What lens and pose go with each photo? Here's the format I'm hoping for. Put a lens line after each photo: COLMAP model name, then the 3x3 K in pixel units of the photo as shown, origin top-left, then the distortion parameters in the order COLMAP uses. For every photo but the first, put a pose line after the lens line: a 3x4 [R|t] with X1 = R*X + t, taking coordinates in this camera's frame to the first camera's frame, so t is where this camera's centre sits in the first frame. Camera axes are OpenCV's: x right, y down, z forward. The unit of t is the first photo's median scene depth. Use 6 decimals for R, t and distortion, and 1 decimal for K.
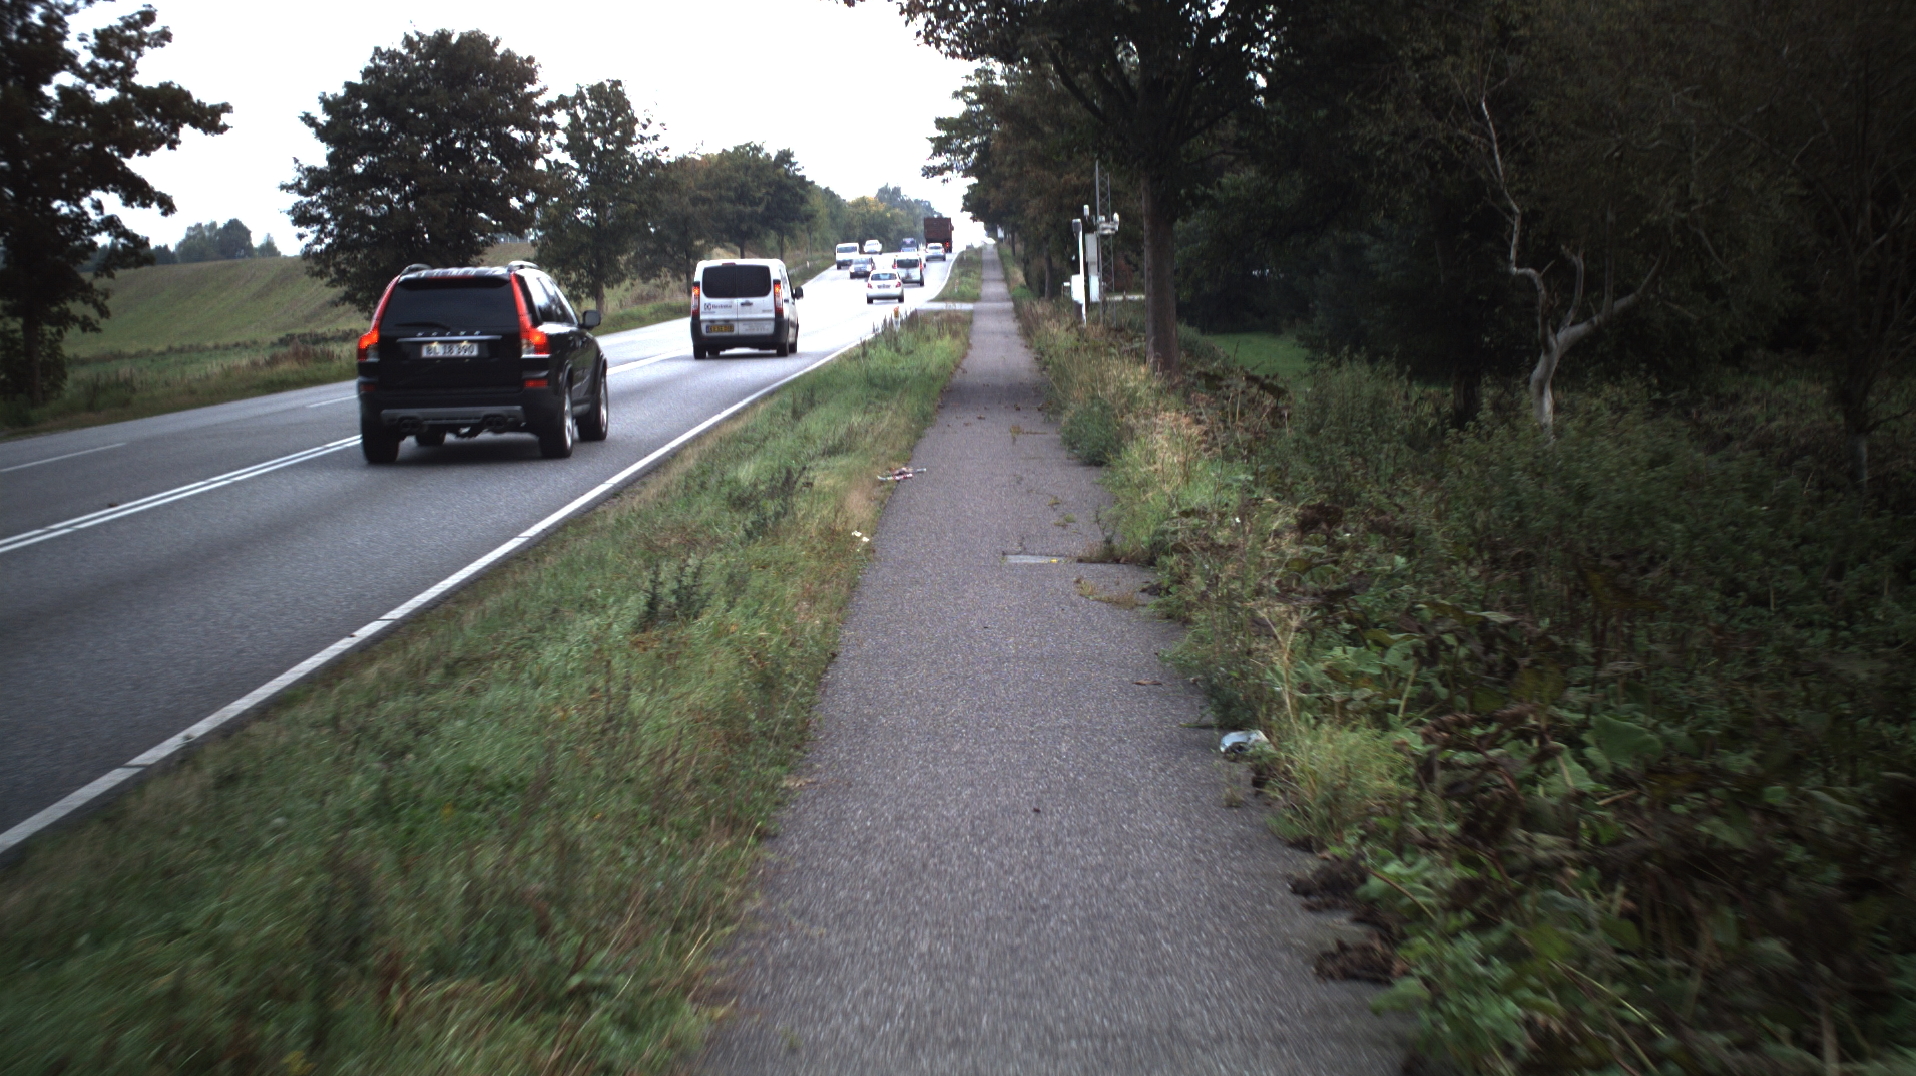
lens RADIAL K [[1838.2, 0, 958.0], [0, 1838.2, 538.0], [0, 0, 1]] dist [-0.081602, -0.002100]
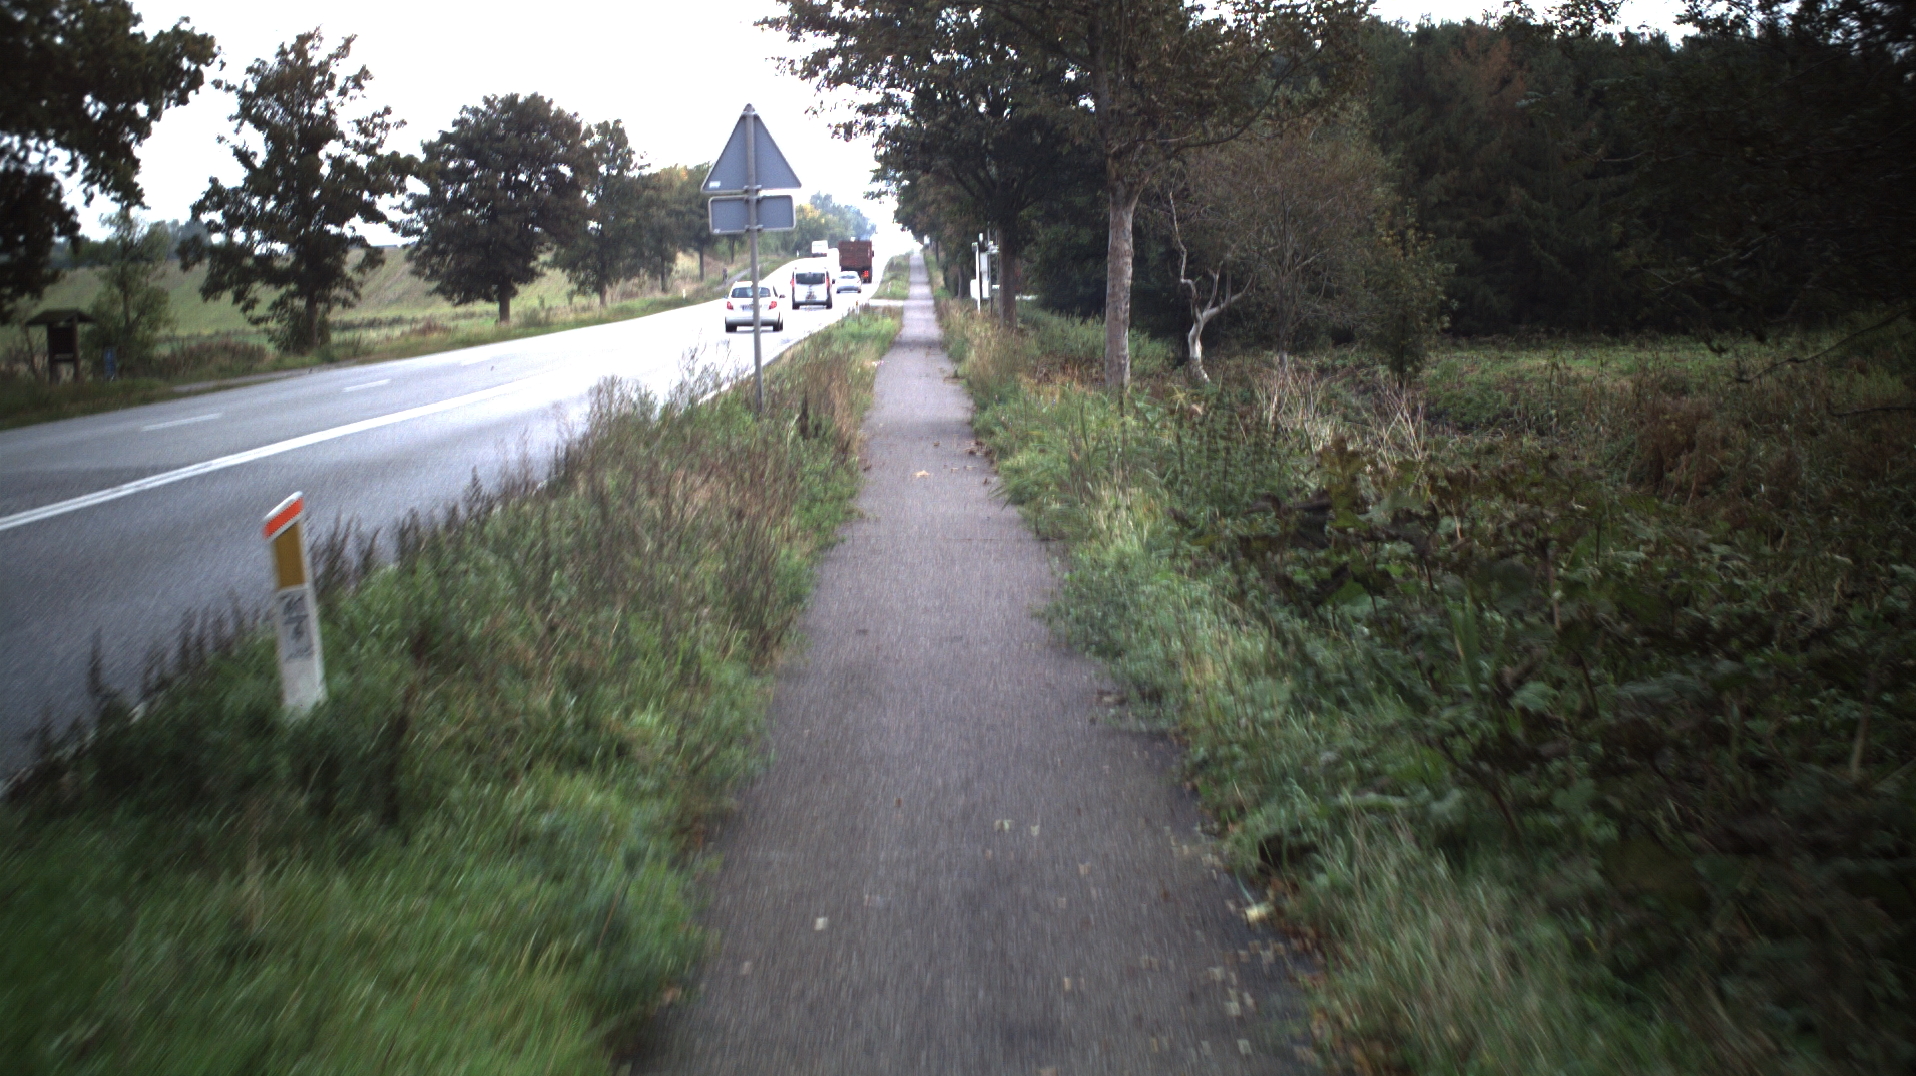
lens RADIAL K [[1838.2, 0, 958.0], [0, 1838.2, 538.0], [0, 0, 1]] dist [-0.081602, -0.002100]
pose [[0.999139, 0.006808, 0.040932, -0.006371], [-0.006747, 0.999976, -0.001643, 0.052336], [-0.040942, 0.001365, 0.999161, -0.373190]]
